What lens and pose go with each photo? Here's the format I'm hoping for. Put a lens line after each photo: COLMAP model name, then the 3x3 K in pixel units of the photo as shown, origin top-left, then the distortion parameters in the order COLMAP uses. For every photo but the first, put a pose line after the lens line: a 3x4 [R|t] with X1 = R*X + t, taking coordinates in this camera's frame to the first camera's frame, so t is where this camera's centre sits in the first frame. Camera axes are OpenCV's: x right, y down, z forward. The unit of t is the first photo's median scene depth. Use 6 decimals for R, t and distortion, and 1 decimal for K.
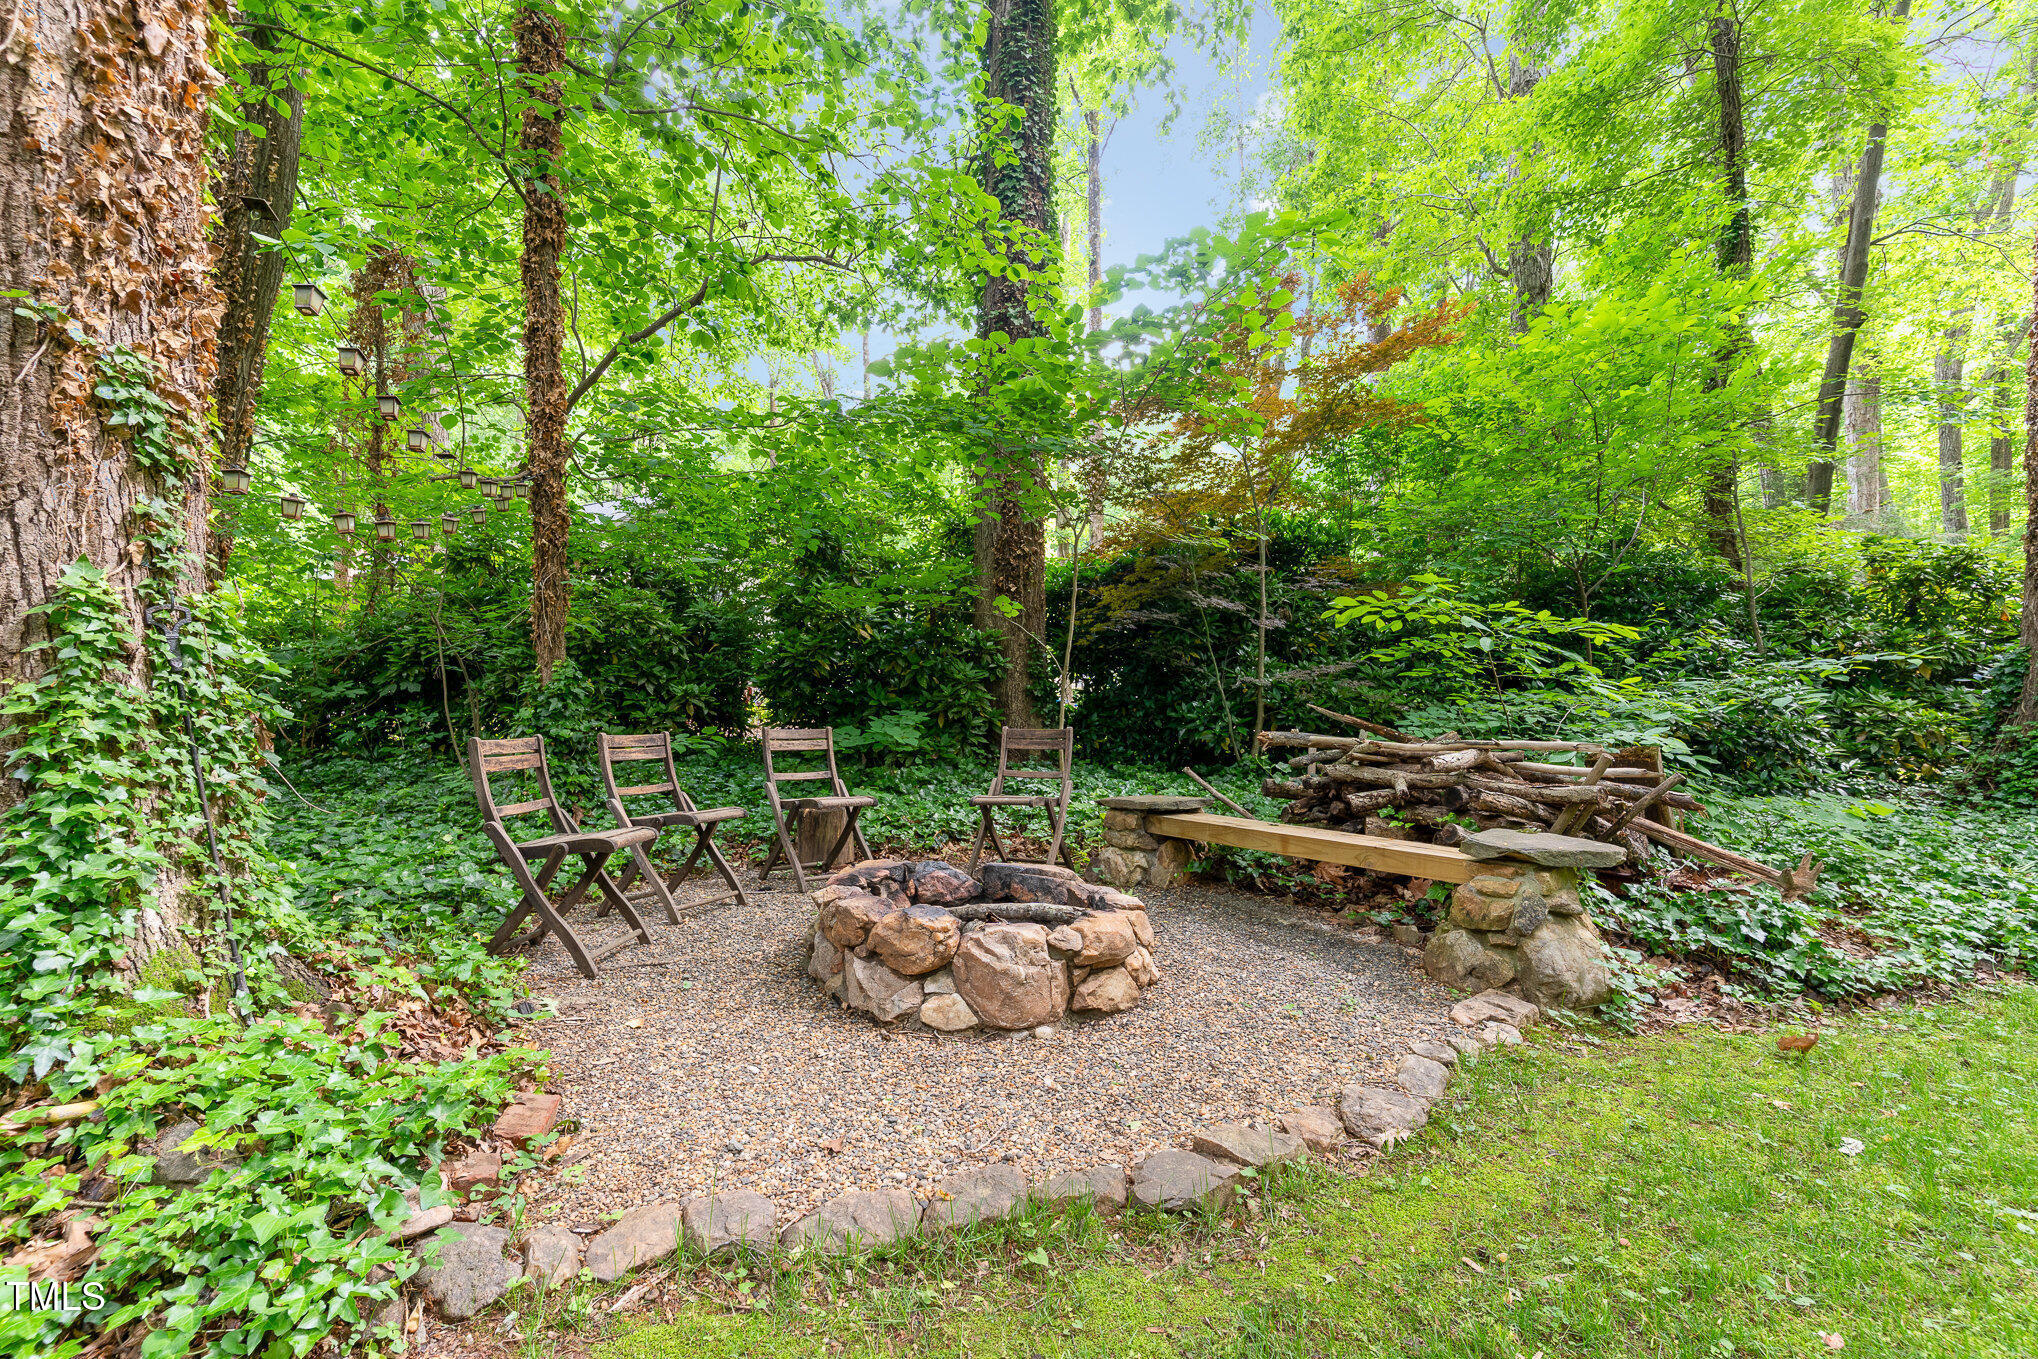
lens RADIAL K [[984.9, 0, 1017.7], [0, 984.9, 689.2], [0, 0, 1]] dist [0.006046, 0.000726]
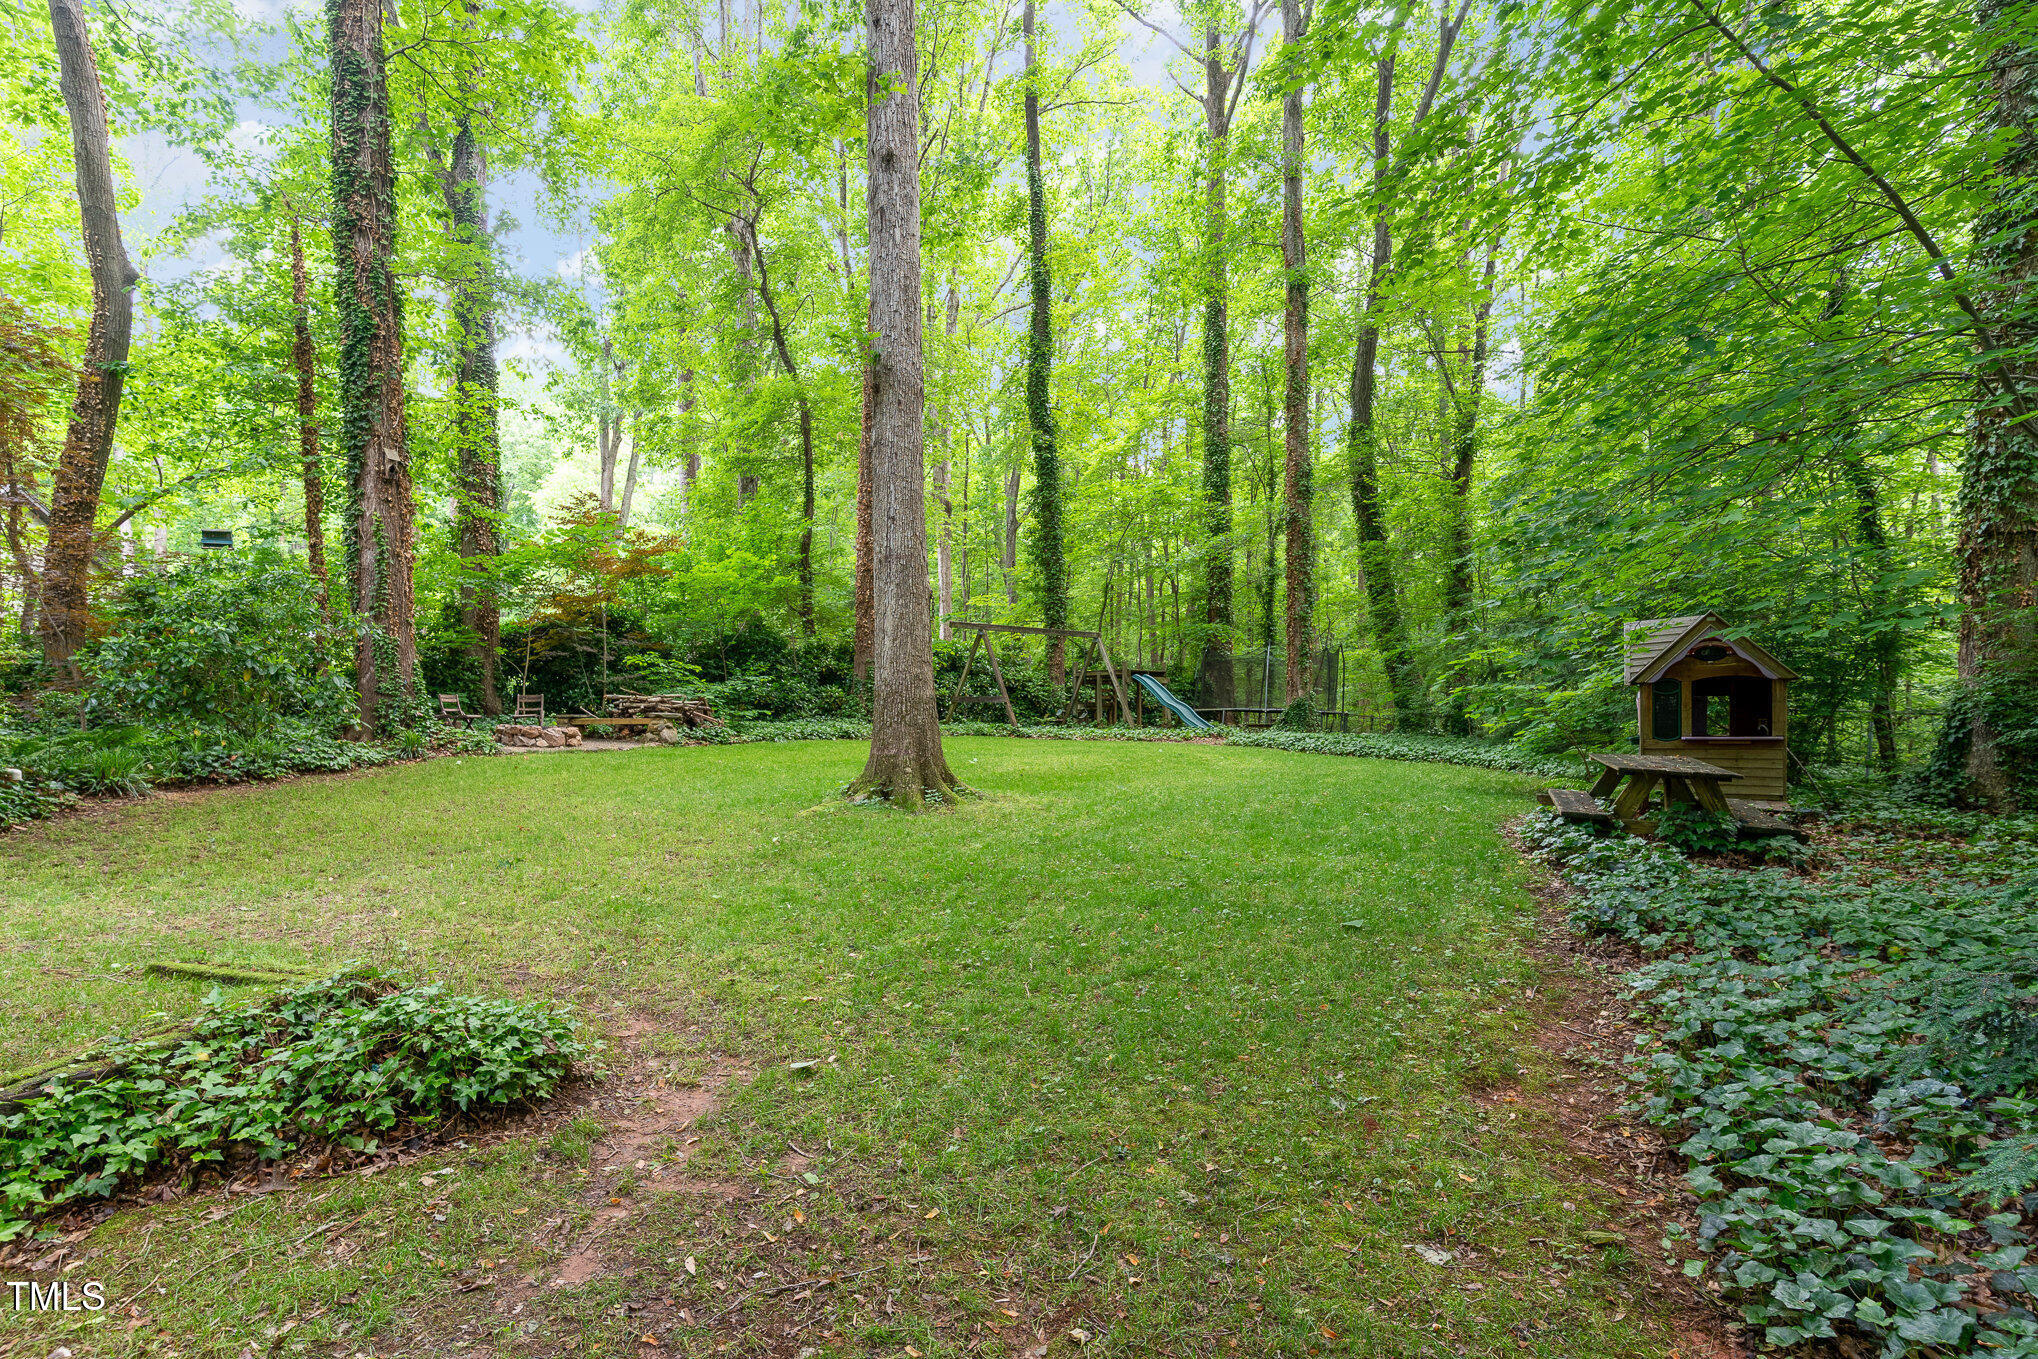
lens RADIAL K [[984.9, 0, 1021.7], [0, 984.9, 686.9], [0, 0, 1]] dist [0.006046, 0.000726]
pose [[0.799129, 0.000040, 0.601160, -0.425587], [0.001432, 0.999997, -0.001971, 0.014663], [-0.601158, 0.002436, 0.799127, -1.694336]]
